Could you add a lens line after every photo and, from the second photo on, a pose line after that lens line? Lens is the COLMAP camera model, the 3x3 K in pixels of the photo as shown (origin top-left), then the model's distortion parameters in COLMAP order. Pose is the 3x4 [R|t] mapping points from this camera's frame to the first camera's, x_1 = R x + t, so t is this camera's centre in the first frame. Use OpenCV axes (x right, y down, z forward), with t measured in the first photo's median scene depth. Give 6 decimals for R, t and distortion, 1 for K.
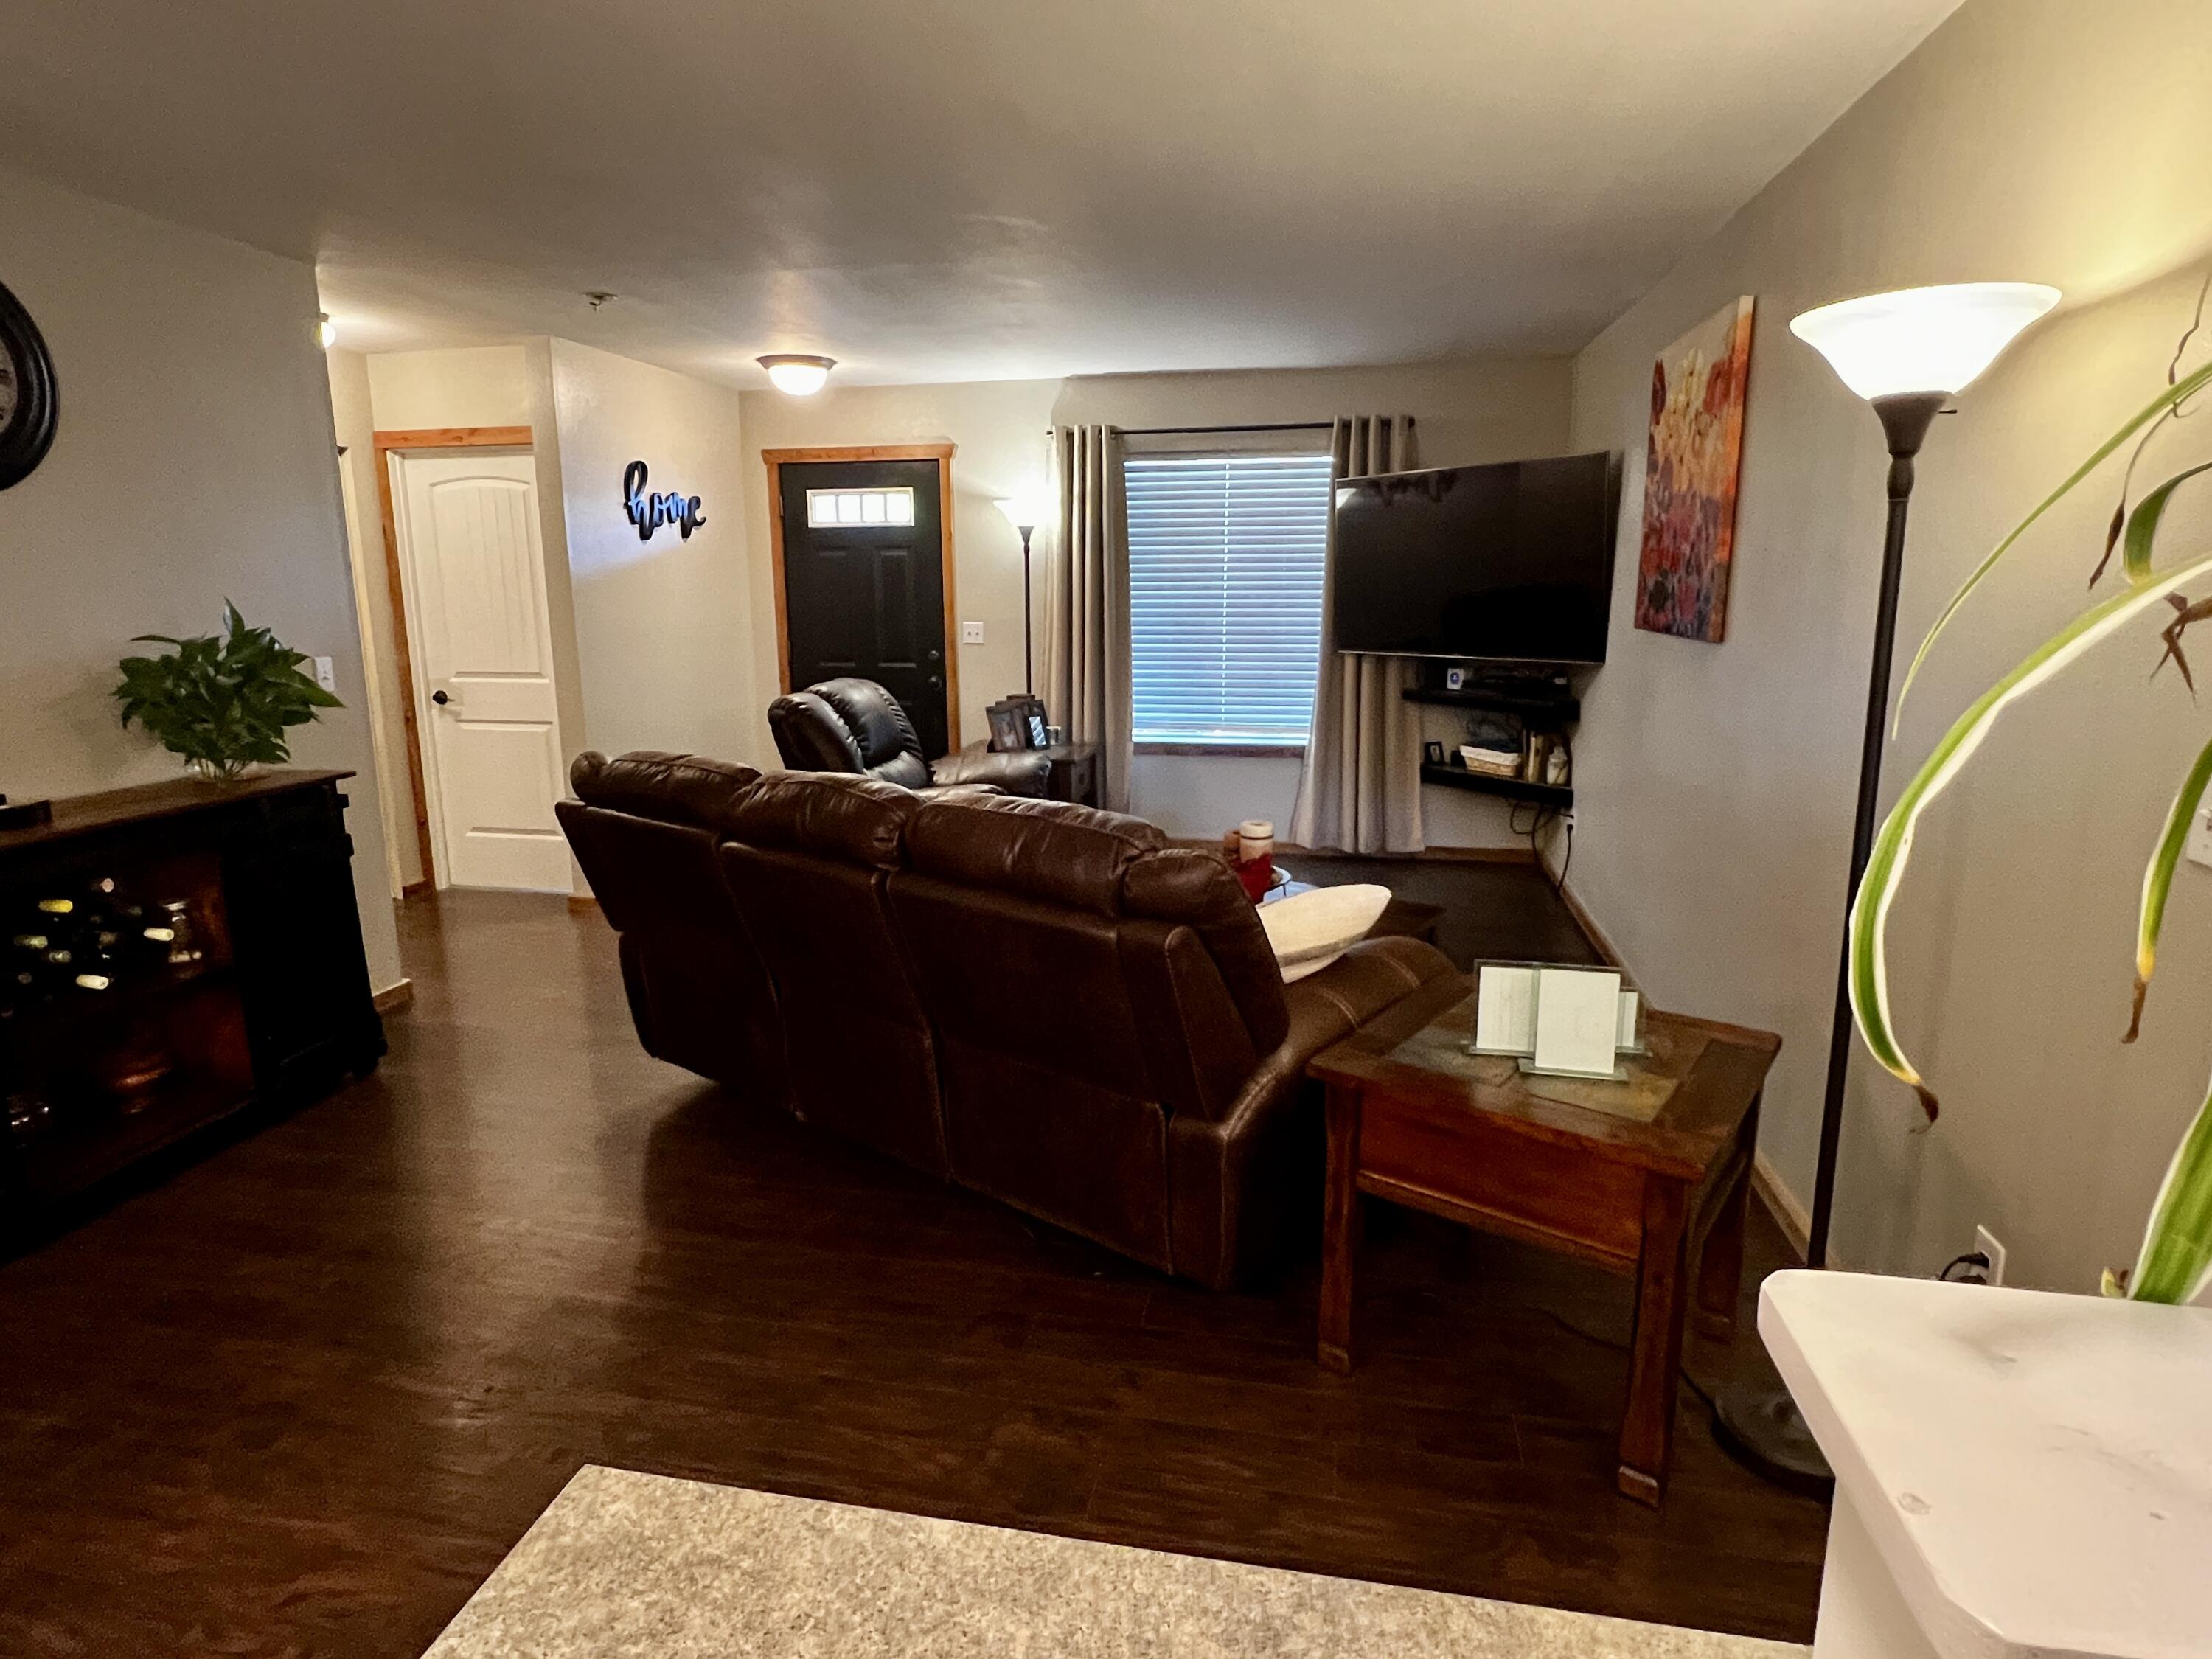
lens RADIAL K [[1236.6, 0, 1106.0], [0, 1236.6, 829.5], [0, 0, 1]] dist [-0.009740, -0.001553]
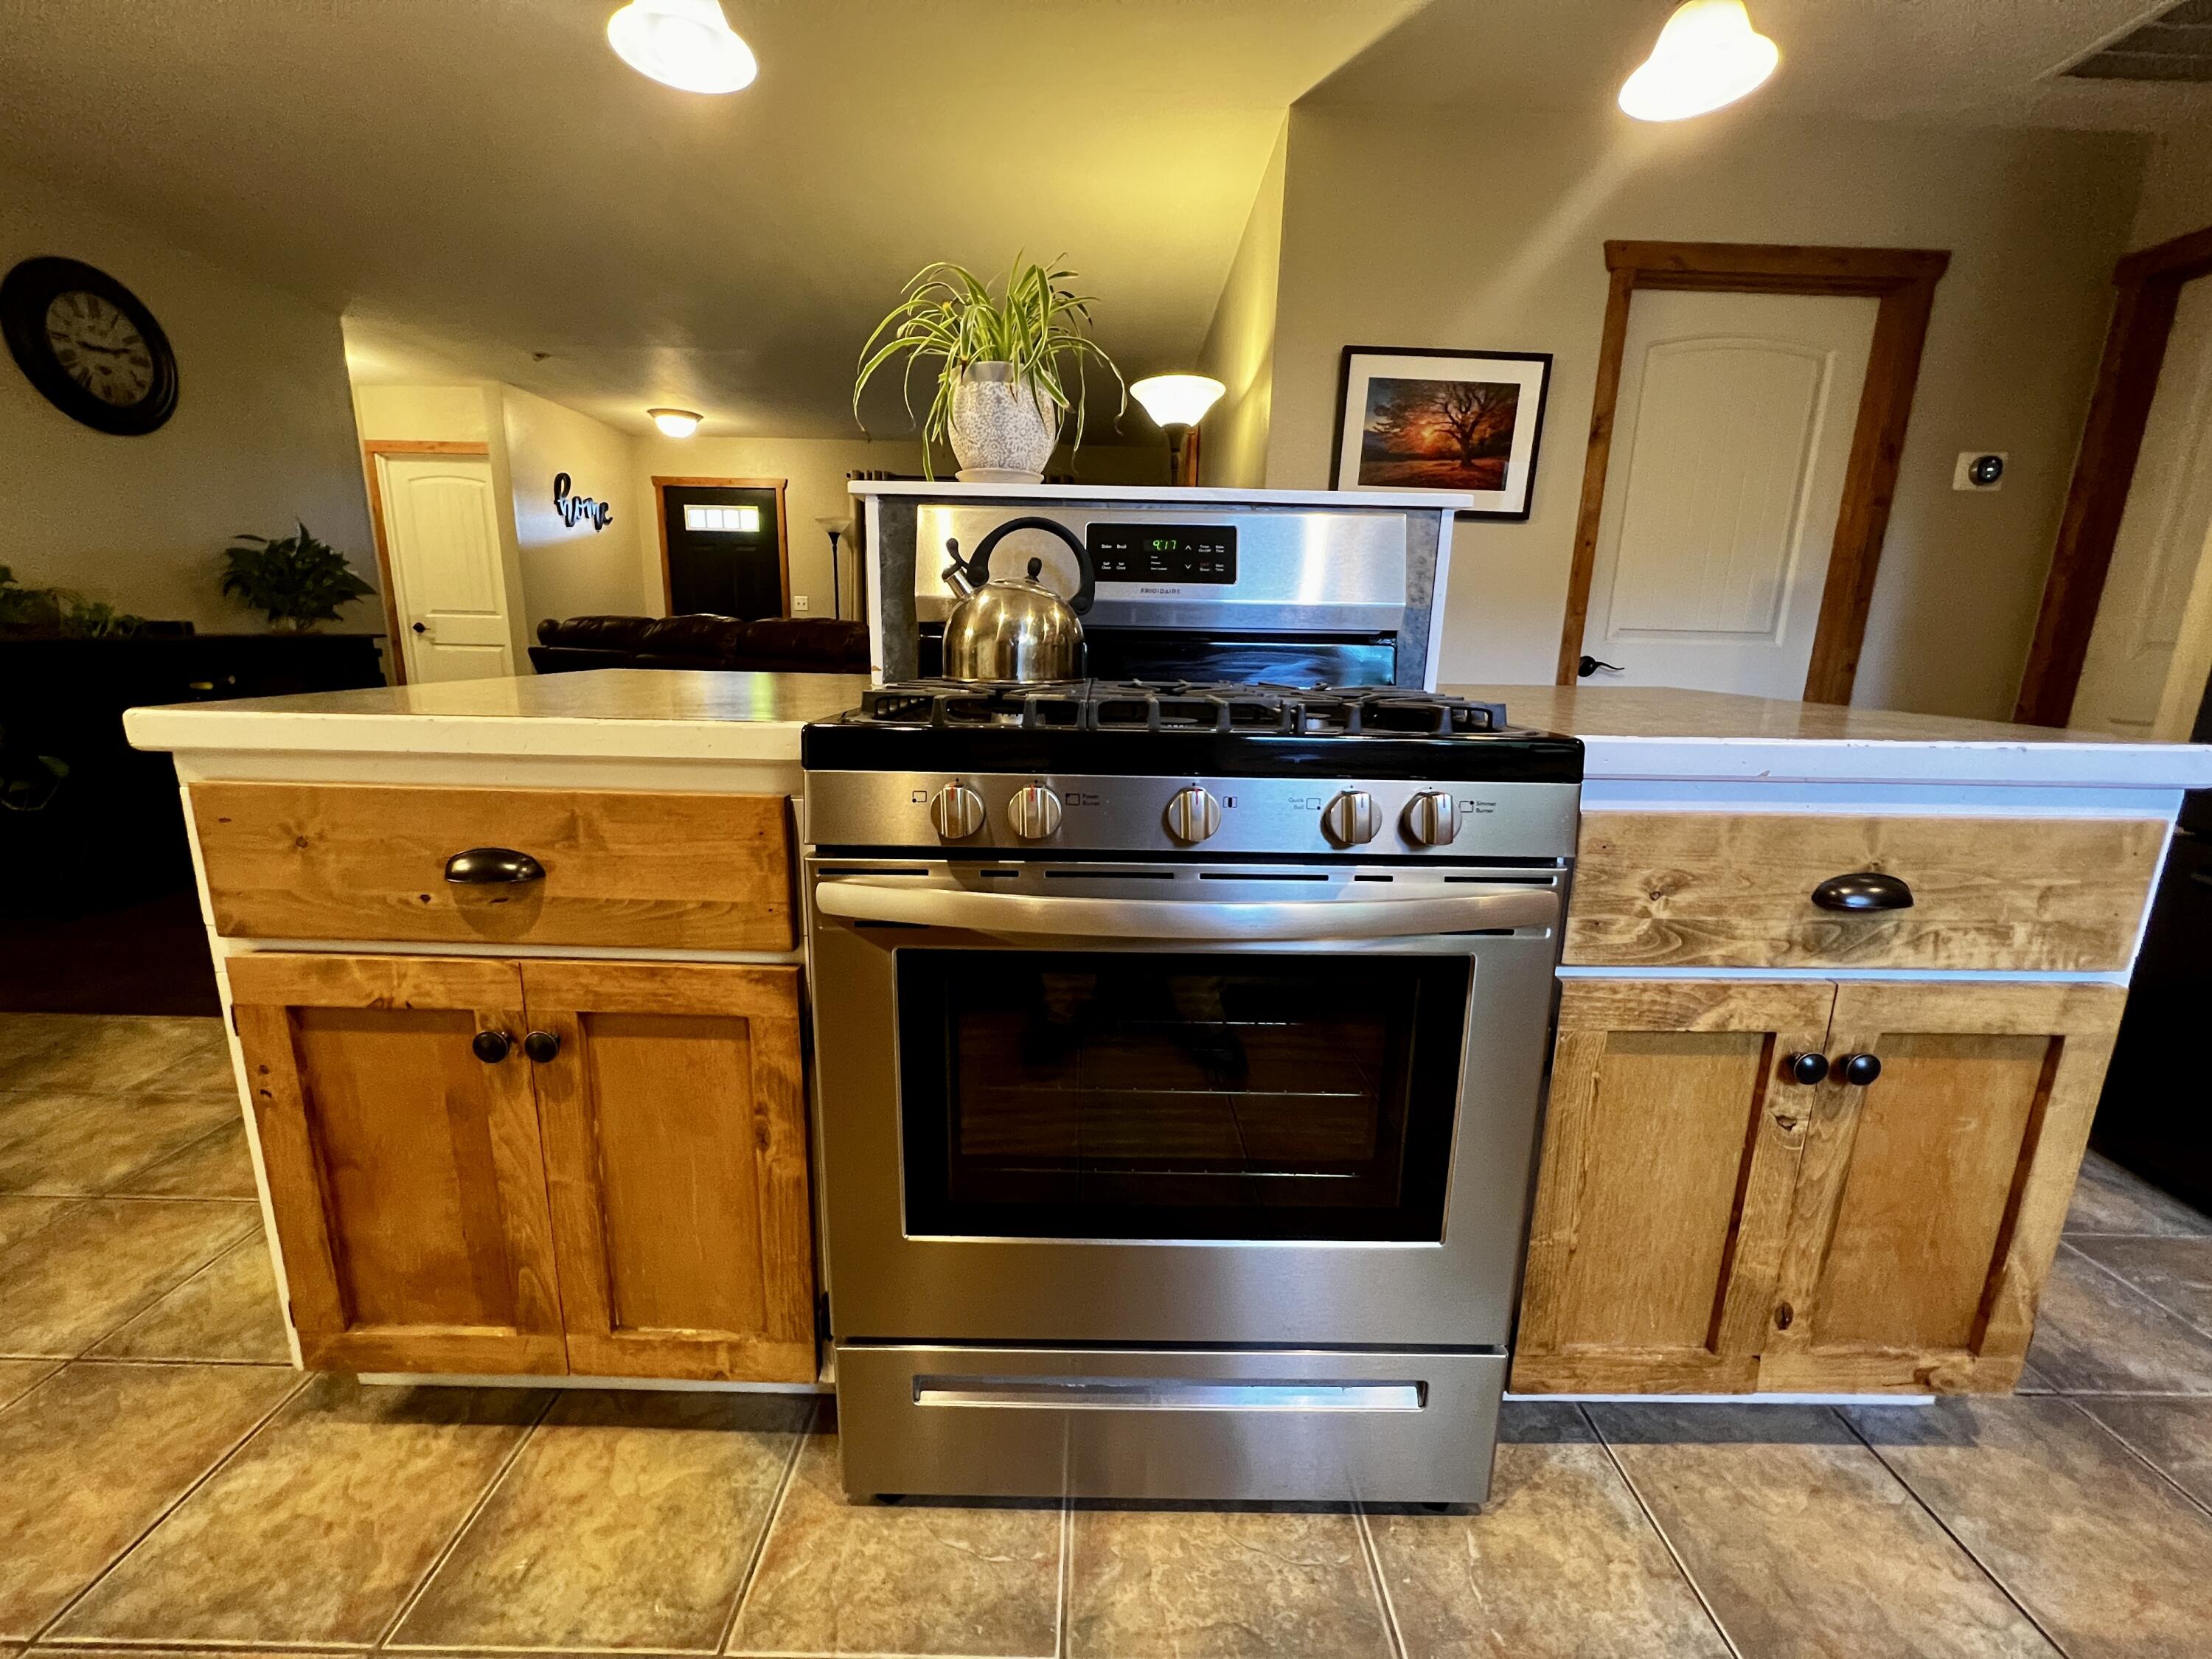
lens RADIAL K [[887.0, 0, 1098.9], [0, 887.0, 824.3], [0, 0, 1]] dist [-0.001340, -0.000438]
pose [[0.981460, -0.012756, 0.191241, 0.052456], [0.008613, 0.999710, 0.022480, 0.114856], [-0.191473, -0.020416, 0.981286, -0.204218]]
